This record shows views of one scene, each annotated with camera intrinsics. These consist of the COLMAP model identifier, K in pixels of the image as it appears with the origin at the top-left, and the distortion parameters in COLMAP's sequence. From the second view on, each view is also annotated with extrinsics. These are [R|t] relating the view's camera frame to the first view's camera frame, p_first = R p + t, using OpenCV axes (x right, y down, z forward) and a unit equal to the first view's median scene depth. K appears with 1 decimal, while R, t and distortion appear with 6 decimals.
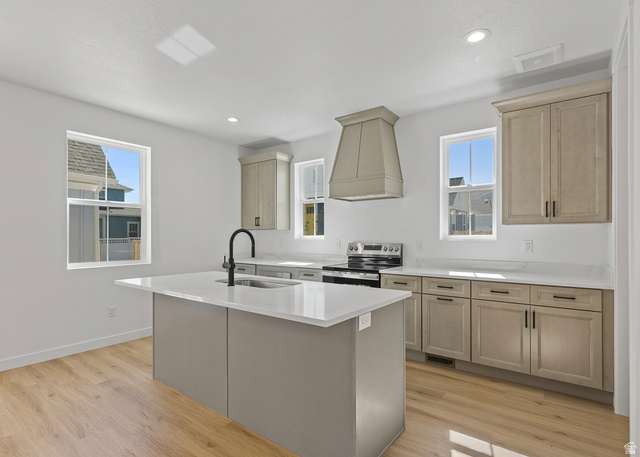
lens RADIAL K [[323.4, 0, 319.9], [0, 323.4, 238.3], [0, 0, 1]] dist [-0.001776, -0.000193]
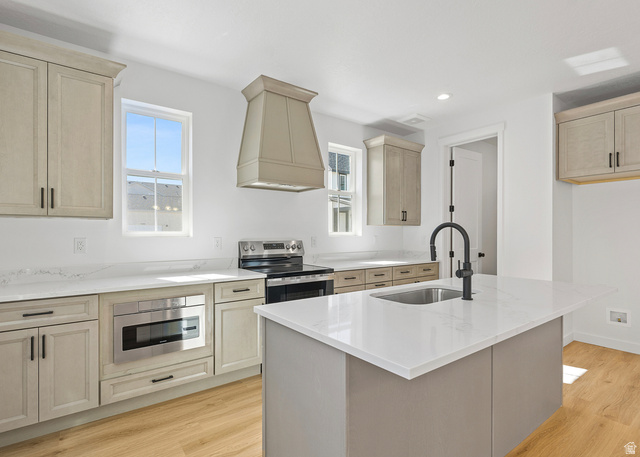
lens RADIAL K [[323.4, 0, 319.9], [0, 323.4, 238.3], [0, 0, 1]] dist [-0.001776, -0.000193]
pose [[0.283435, -0.012881, 0.958905, -0.834957], [0.003411, 0.999917, 0.012424, -0.002945], [-0.958985, -0.000250, 0.283456, 0.863878]]
